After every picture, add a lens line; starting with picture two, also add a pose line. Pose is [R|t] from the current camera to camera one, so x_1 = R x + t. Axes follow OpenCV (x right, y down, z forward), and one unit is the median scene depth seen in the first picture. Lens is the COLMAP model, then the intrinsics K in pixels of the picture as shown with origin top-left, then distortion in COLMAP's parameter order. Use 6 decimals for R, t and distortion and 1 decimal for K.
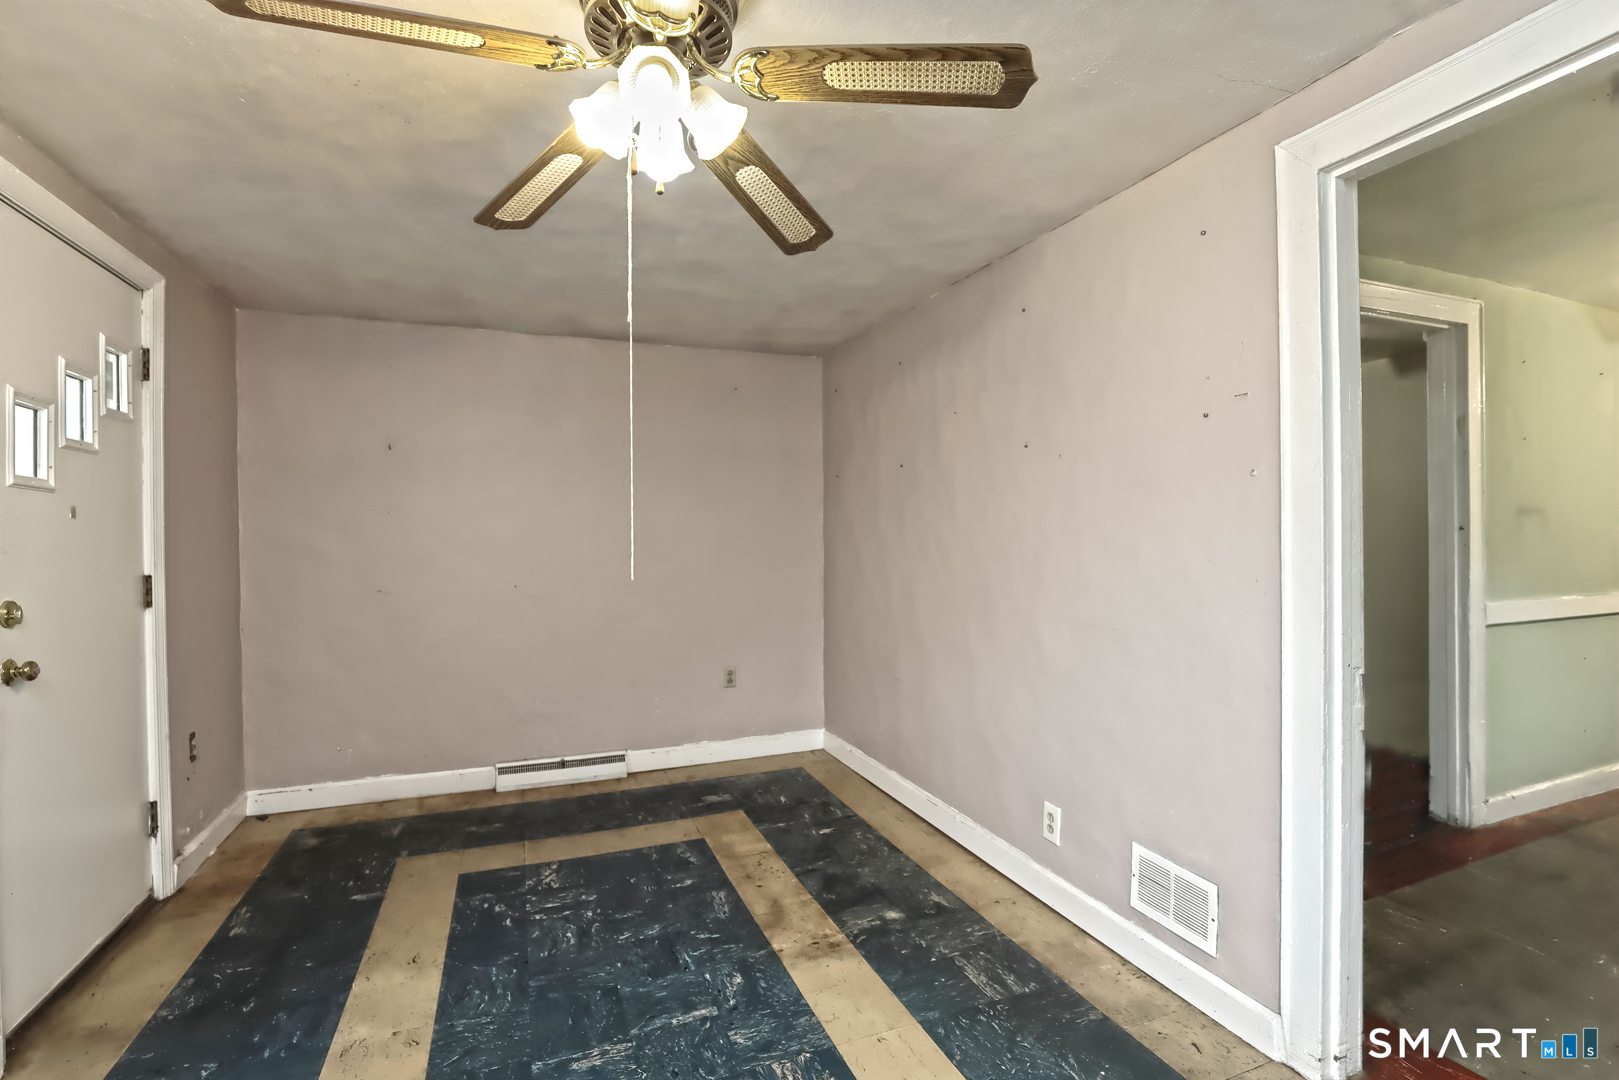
lens RADIAL K [[752.6, 0, 809.5], [0, 752.6, 540.0], [0, 0, 1]] dist [-0.029831, 0.005766]
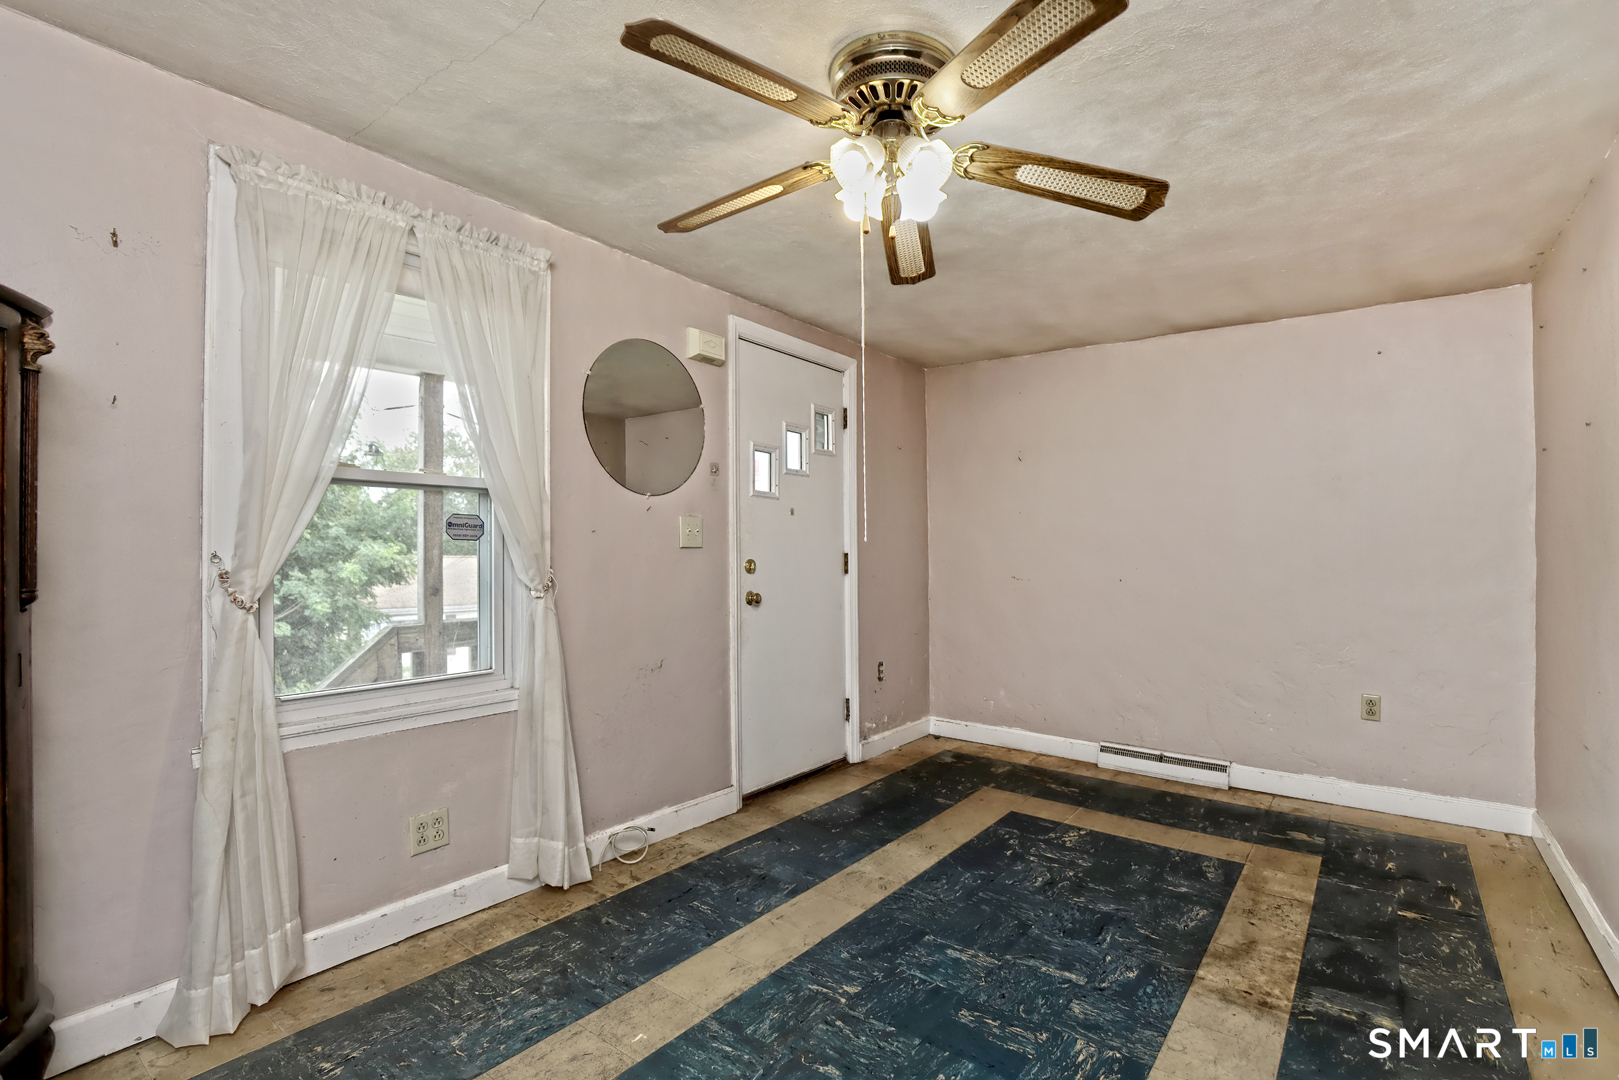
lens RADIAL K [[747.5, 0, 832.6], [0, 747.5, 562.1], [0, 0, 1]] dist [-0.018684, 0.000730]
pose [[0.535372, 0.031493, -0.844029, 0.421233], [-0.021540, 0.999489, 0.023630, 0.029026], [0.844342, 0.005530, 0.535777, 0.122536]]
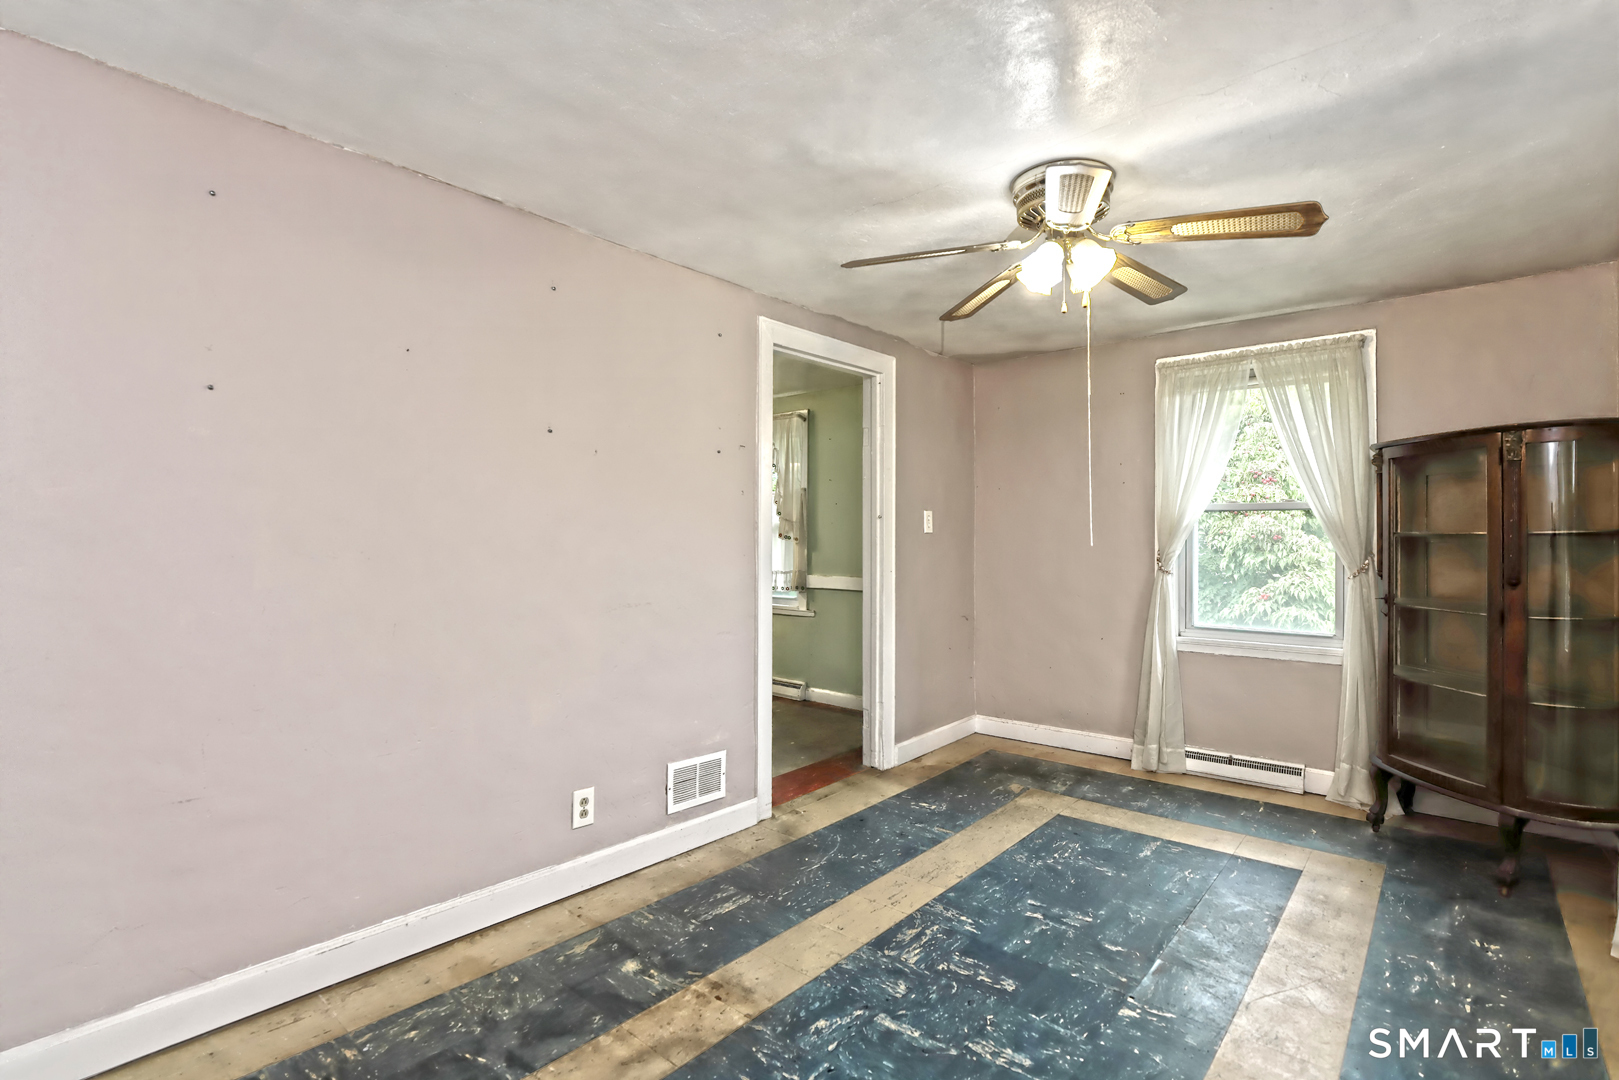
lens RADIAL K [[762.6, 0, 818.4], [0, 762.6, 522.5], [0, 0, 1]] dist [-0.014469, 0.000516]
pose [[-0.466699, 0.030638, 0.883885, -0.767686], [0.008149, 0.999506, -0.030342, 0.019256], [-0.884379, -0.006958, -0.466718, 1.206704]]
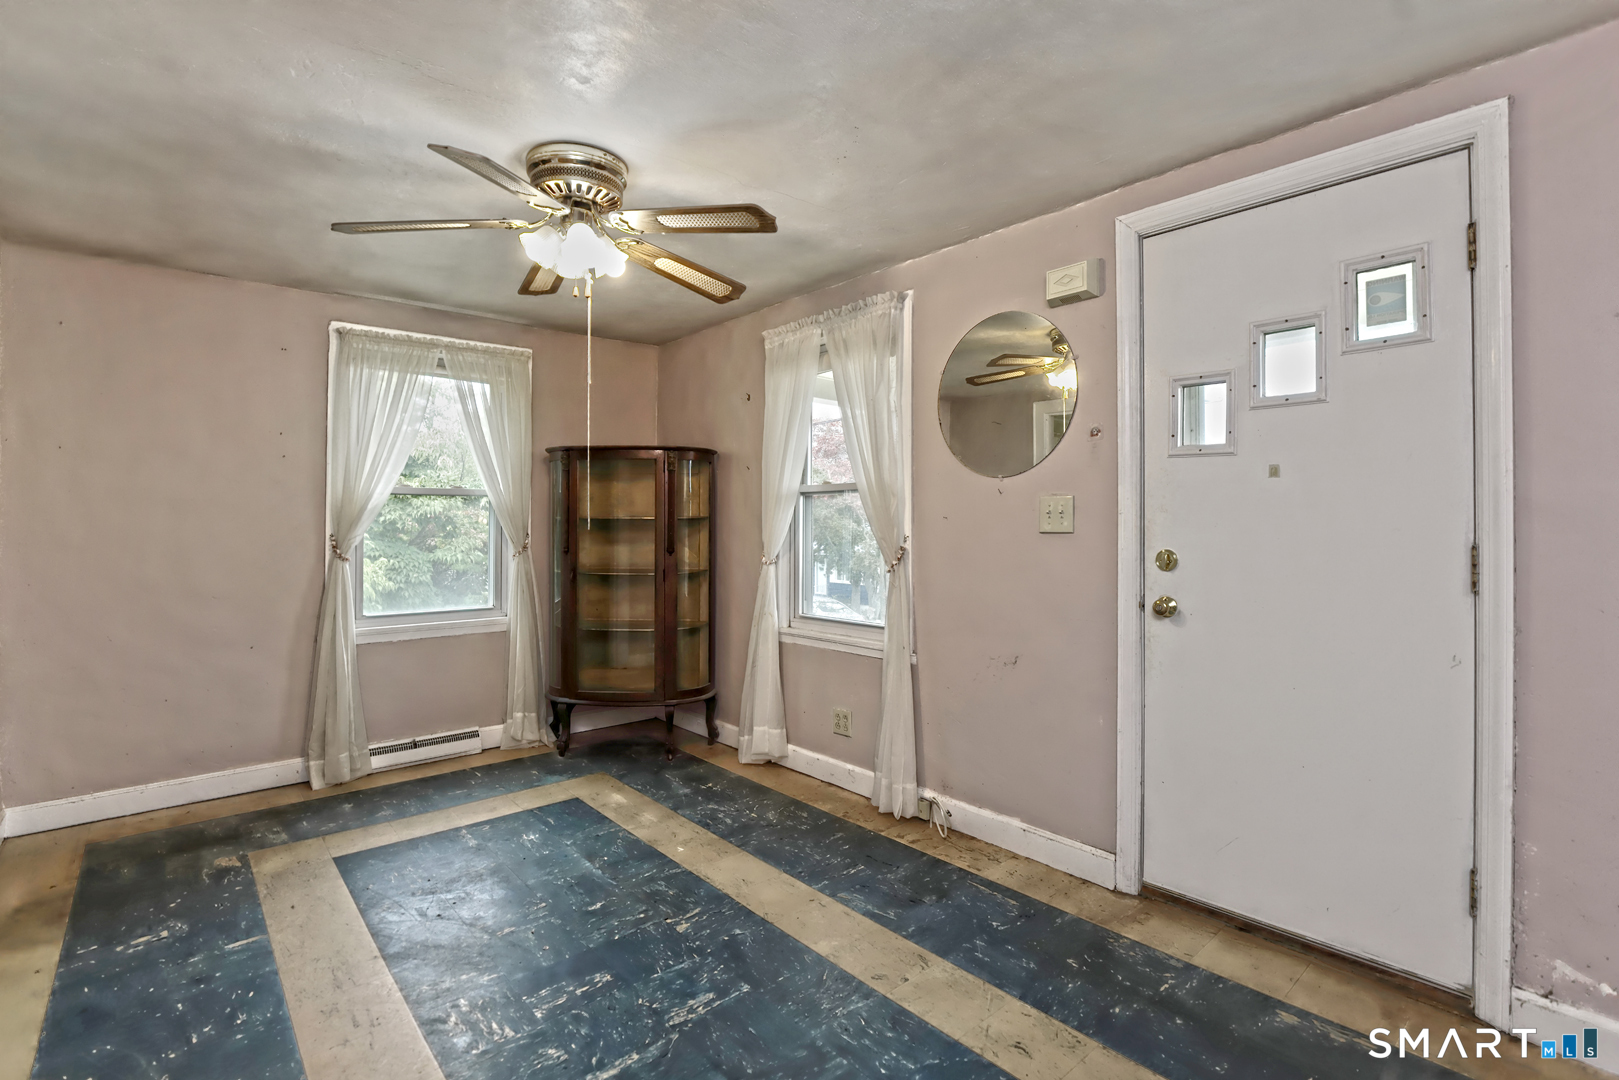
lens RADIAL K [[777.2, 0, 826.5], [0, 777.2, 502.3], [0, 0, 1]] dist [-0.030150, 0.009471]
pose [[-0.940068, 0.006004, -0.340934, -0.069419], [0.013294, 0.999730, -0.019050, 0.013316], [0.340728, -0.022441, -0.939894, 1.493339]]
